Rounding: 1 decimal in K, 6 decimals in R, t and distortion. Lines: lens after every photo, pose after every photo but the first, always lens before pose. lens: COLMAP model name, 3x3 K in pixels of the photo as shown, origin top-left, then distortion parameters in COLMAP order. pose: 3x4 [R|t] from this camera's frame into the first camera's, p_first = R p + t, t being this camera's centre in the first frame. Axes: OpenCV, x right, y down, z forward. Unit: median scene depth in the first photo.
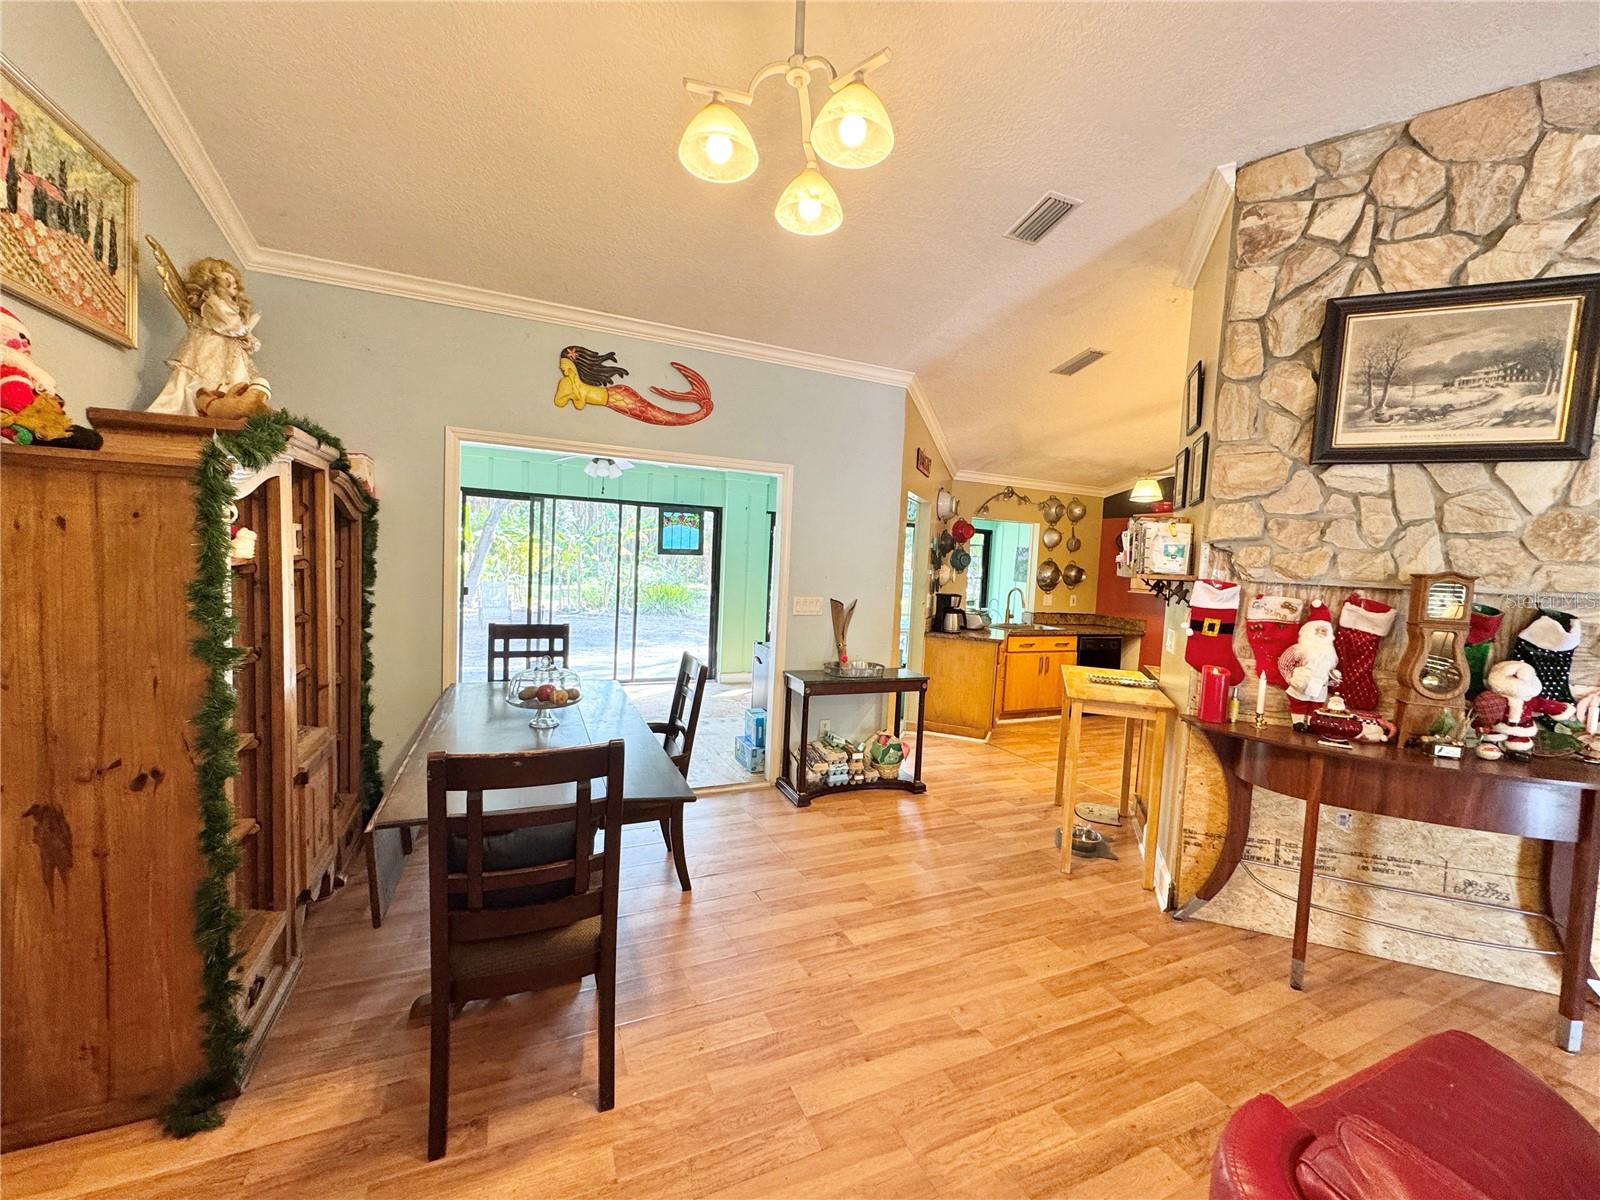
lens RADIAL K [[637.2, 0, 799.7], [0, 637.2, 600.4], [0, 0, 1]] dist [-0.002951, 0.000362]
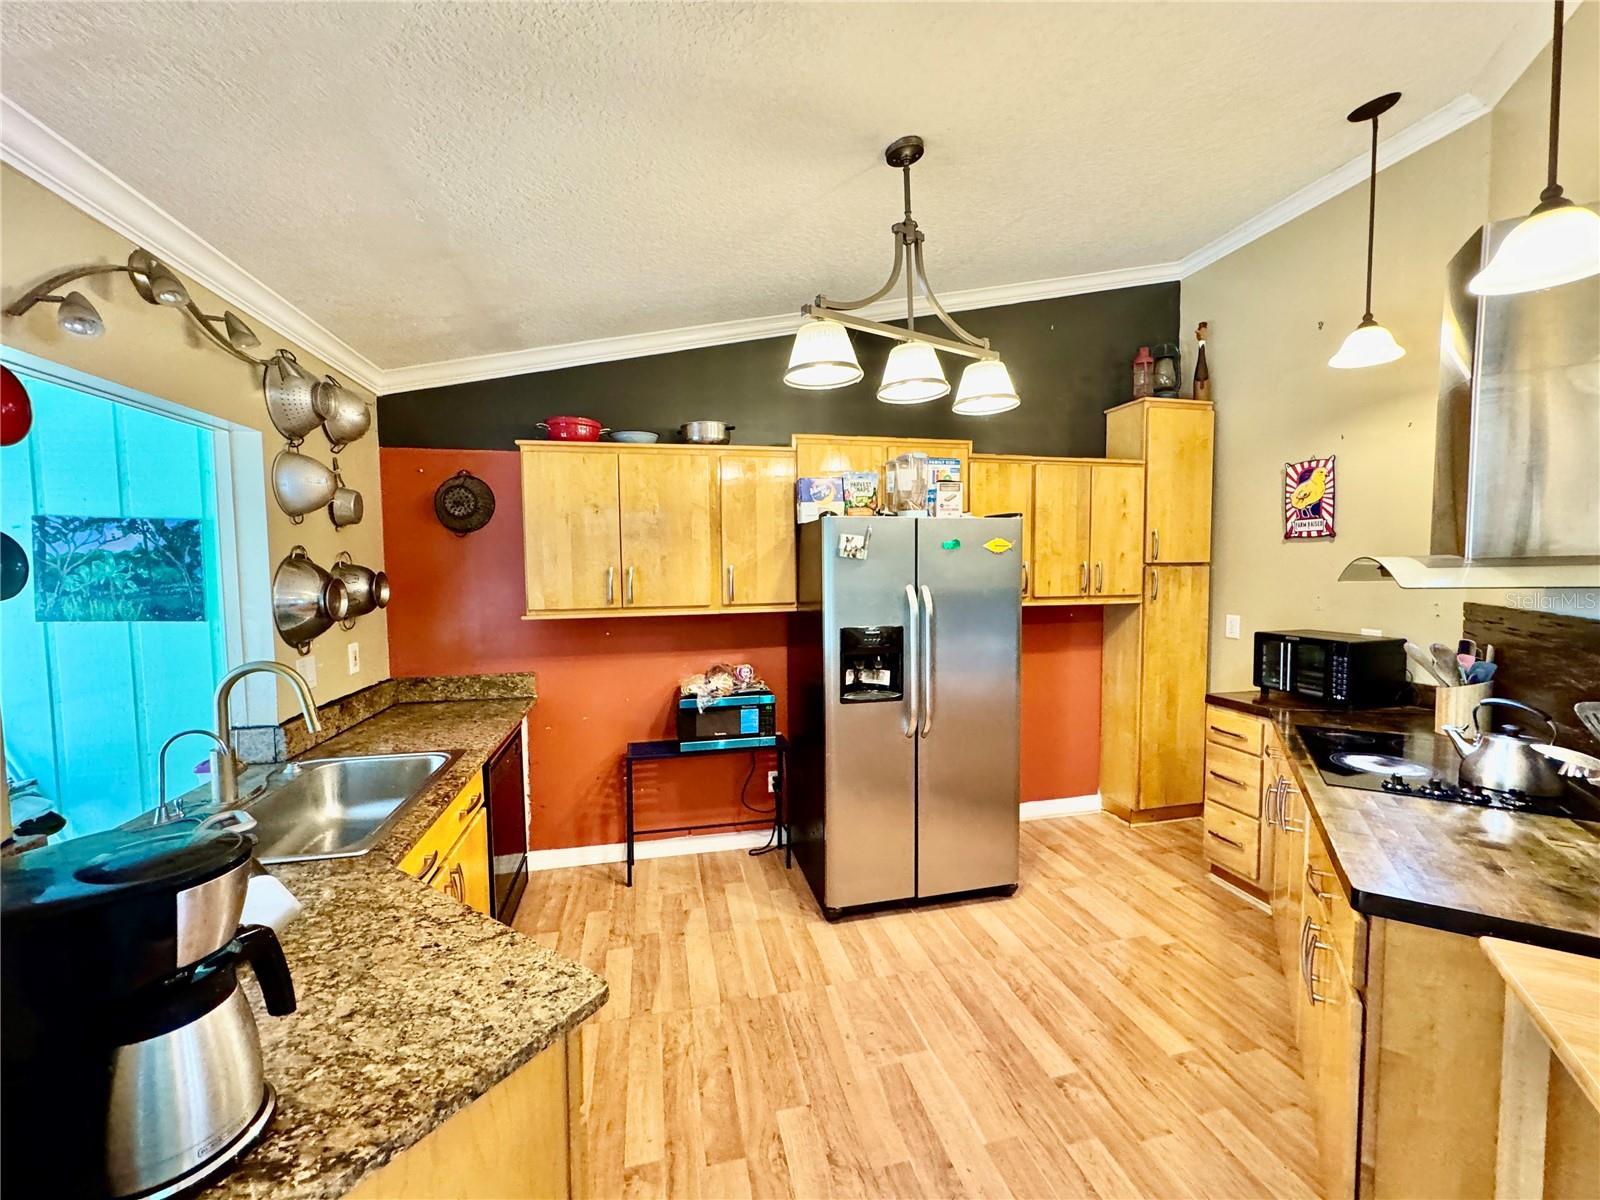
lens RADIAL K [[637.2, 0, 799.5], [0, 637.2, 599.1], [0, 0, 1]] dist [-0.002951, 0.000362]
pose [[0.191793, -0.104602, 0.975845, 0.324654], [0.081185, 0.992587, 0.090441, -0.128674], [-0.978072, 0.061878, 0.198864, 1.836508]]
